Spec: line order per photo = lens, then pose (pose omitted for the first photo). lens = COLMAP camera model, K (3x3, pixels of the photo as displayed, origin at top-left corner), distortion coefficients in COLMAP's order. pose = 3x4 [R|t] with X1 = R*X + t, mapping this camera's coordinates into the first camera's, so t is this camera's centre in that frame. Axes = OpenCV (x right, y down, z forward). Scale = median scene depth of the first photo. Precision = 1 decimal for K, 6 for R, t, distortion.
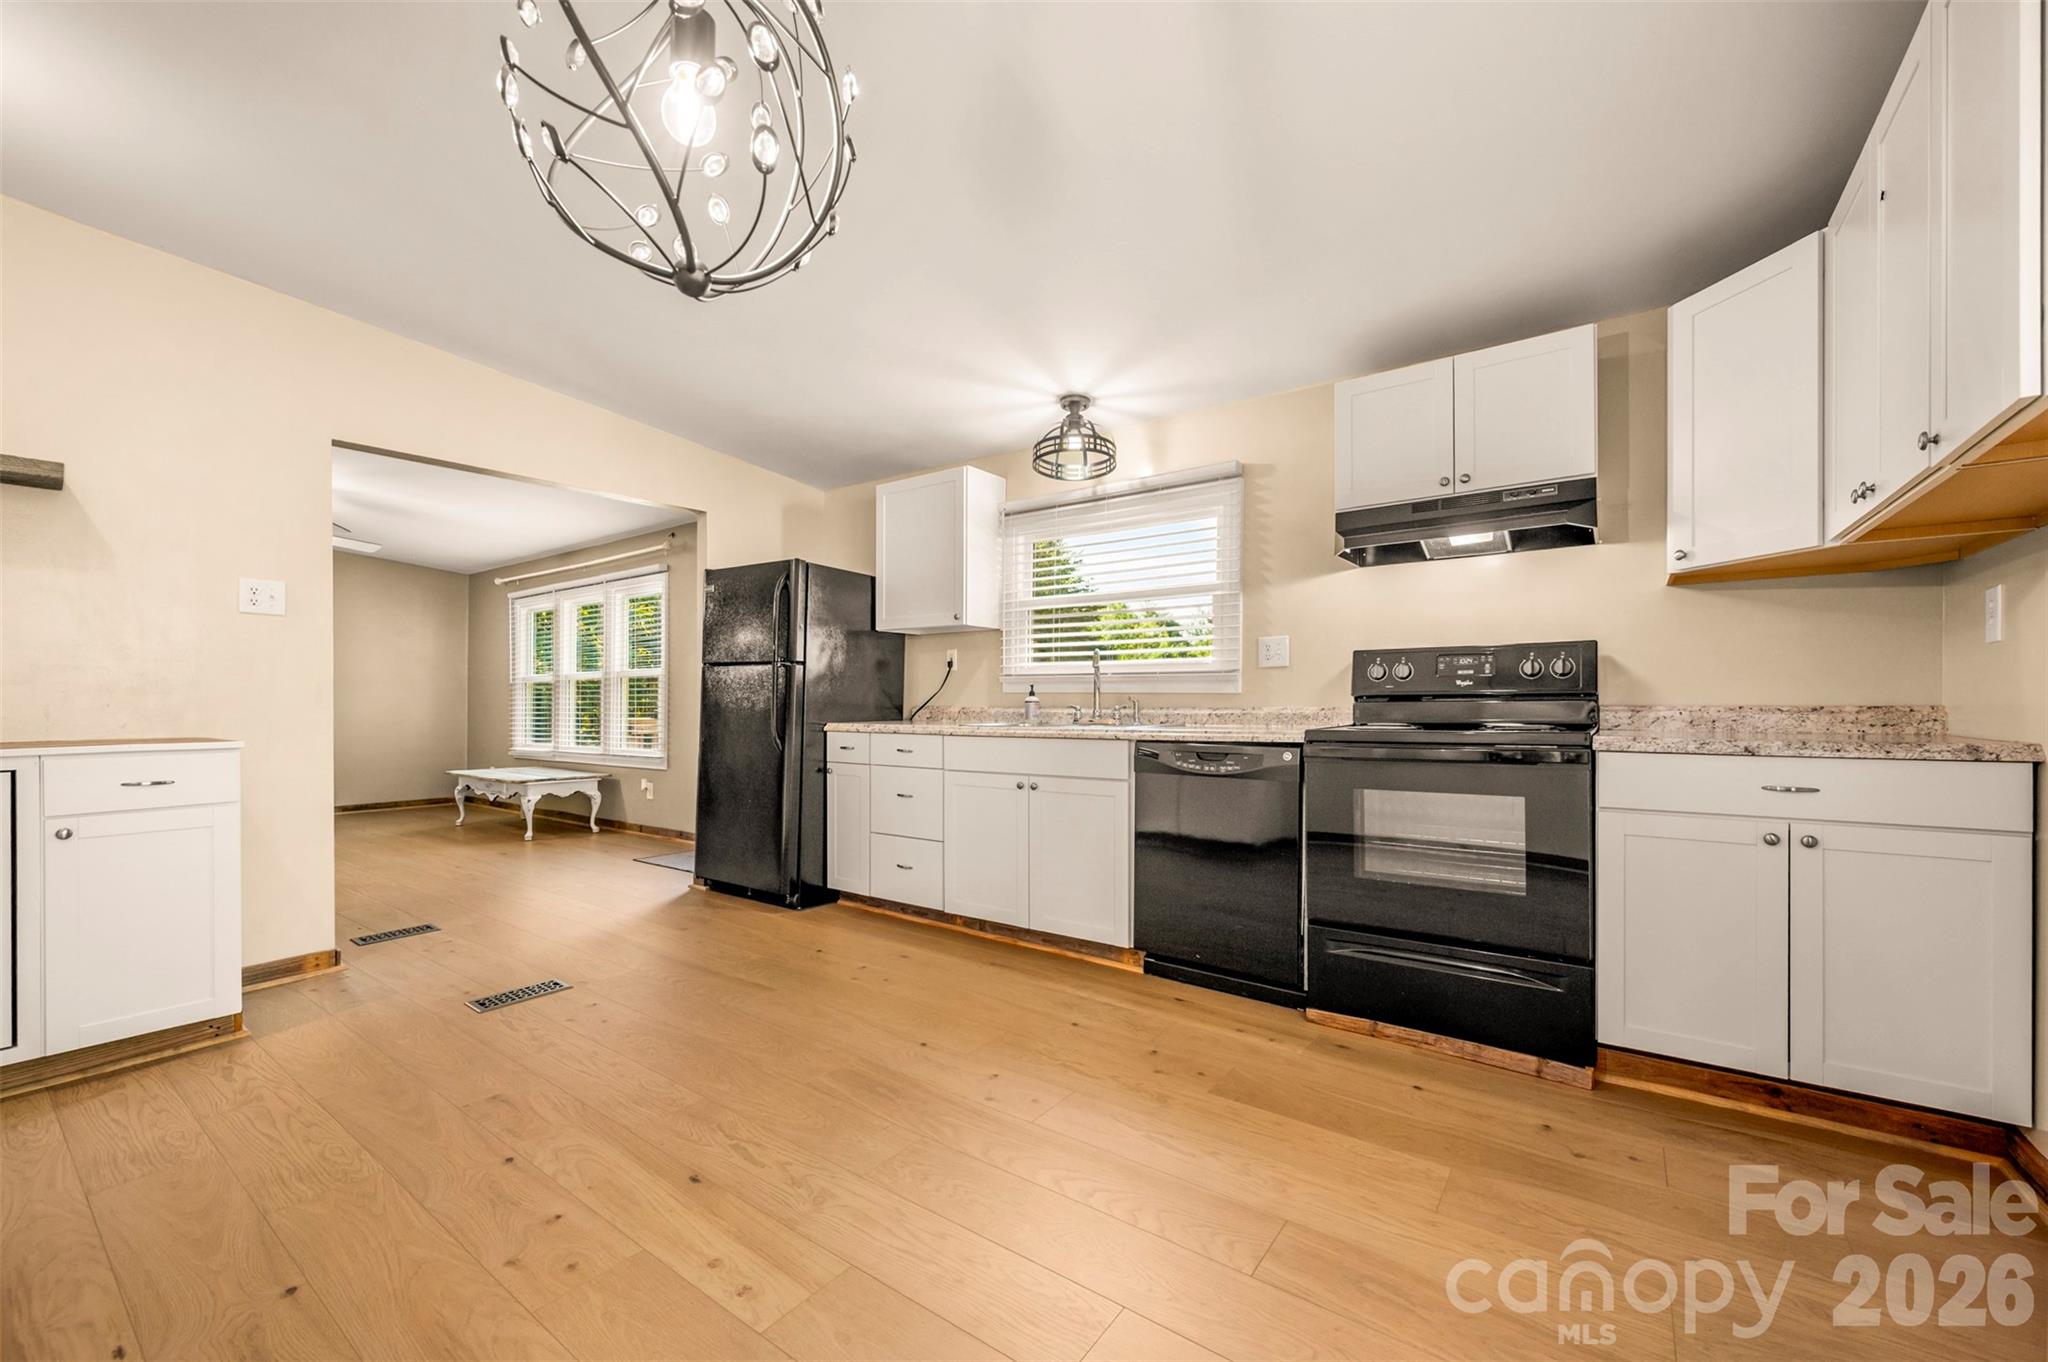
lens RADIAL K [[815.5, 0, 1024.9], [0, 815.5, 697.7], [0, 0, 1]] dist [-0.001245, 0.000123]
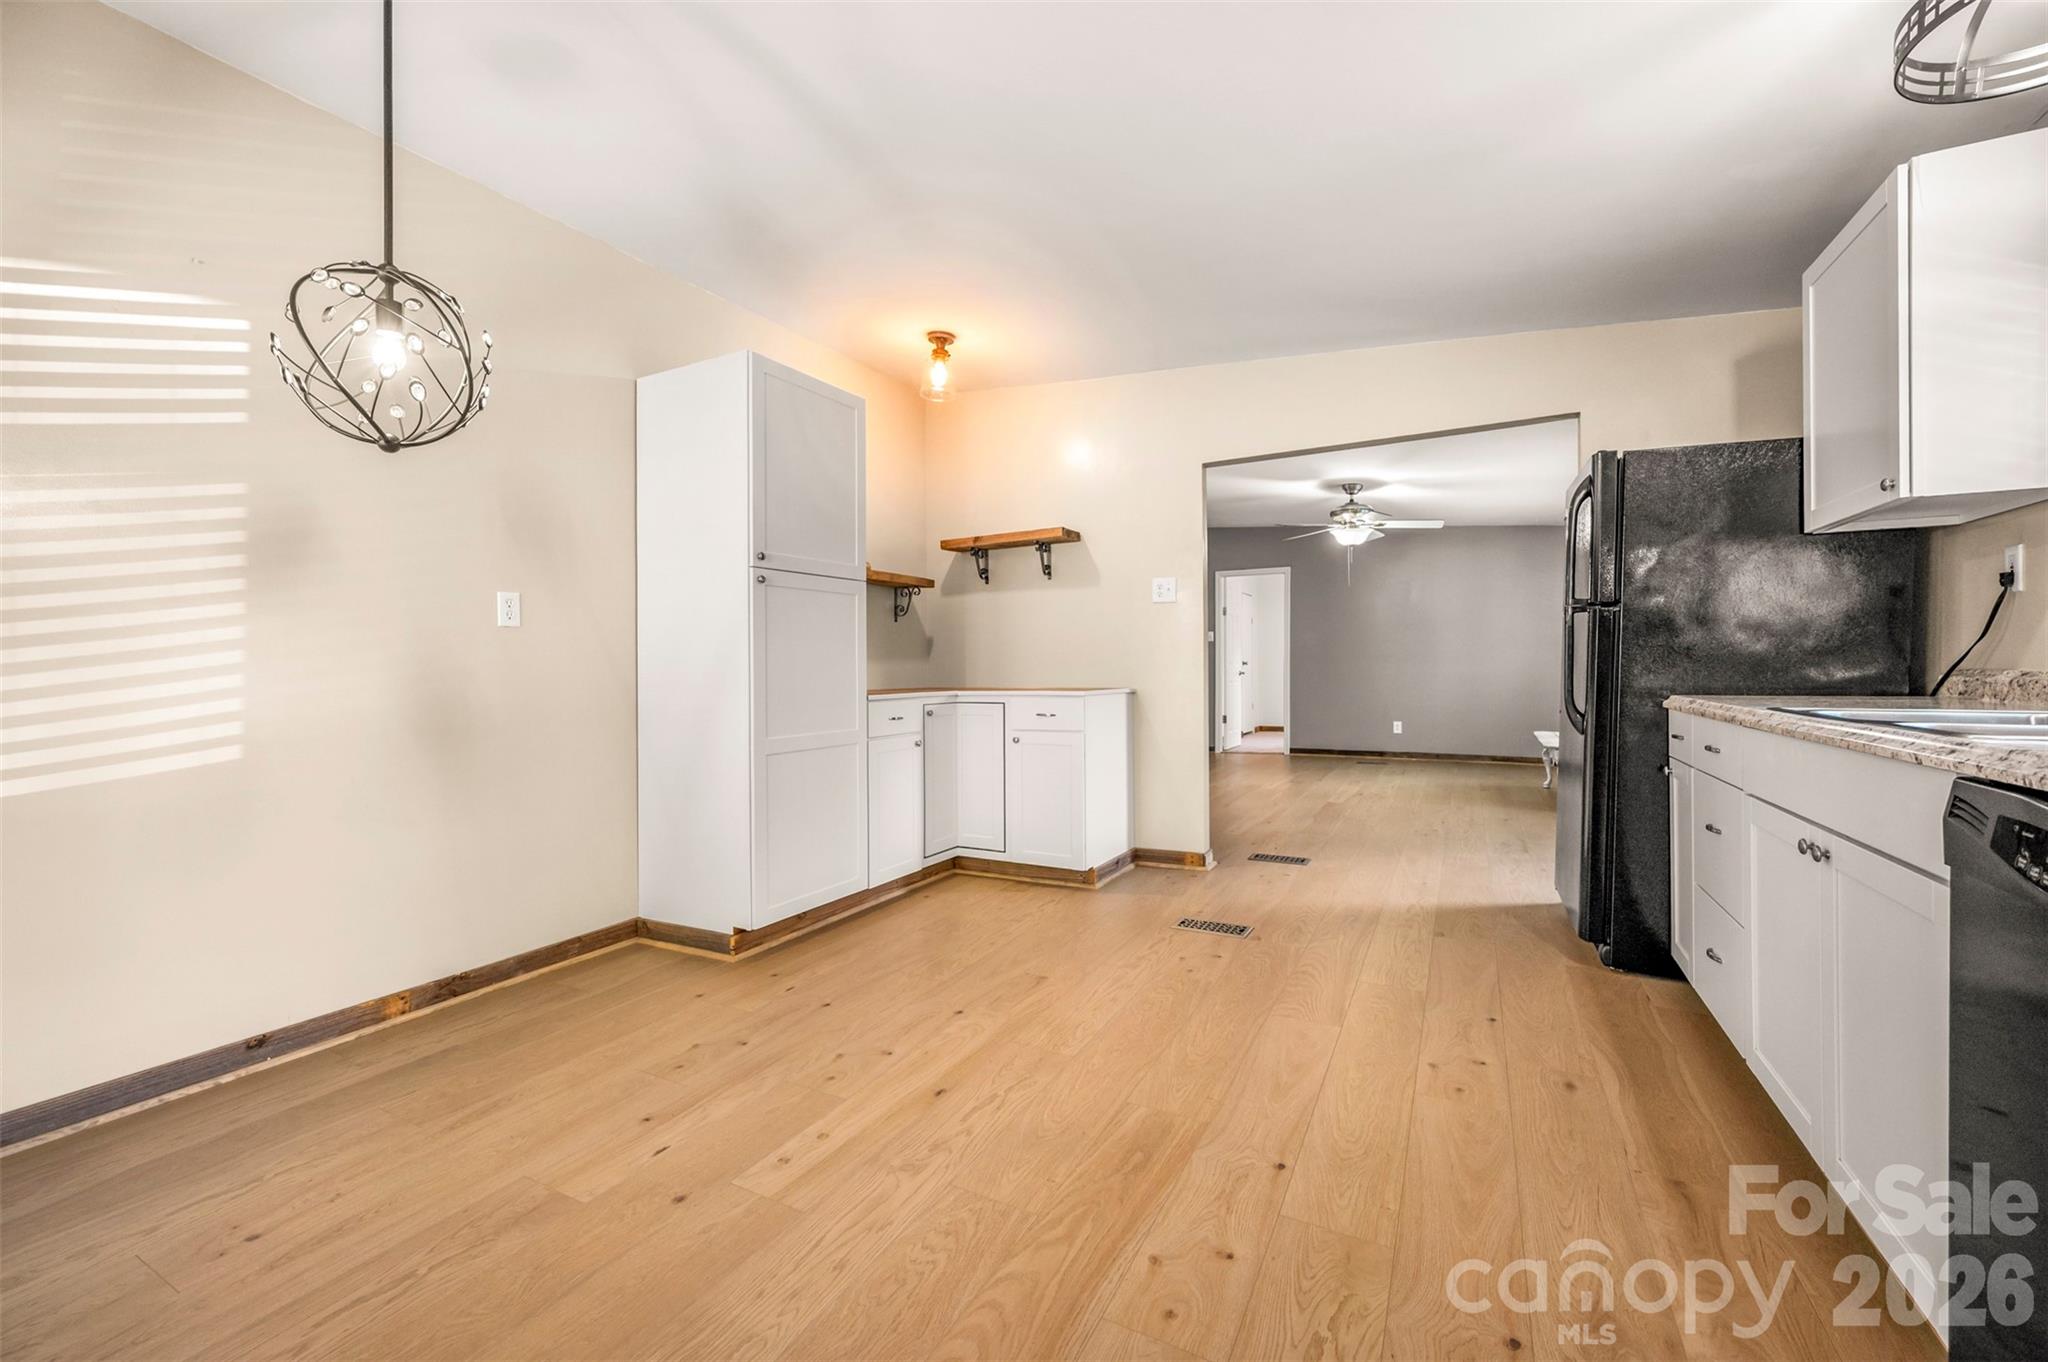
lens RADIAL K [[815.5, 0, 1029.4], [0, 815.5, 661.9], [0, 0, 1]] dist [-0.001245, 0.000123]
pose [[0.138464, -0.003077, -0.990363, 0.431682], [0.012733, 0.999918, -0.001326, -0.000804], [0.990286, -0.012427, 0.138492, 0.575374]]
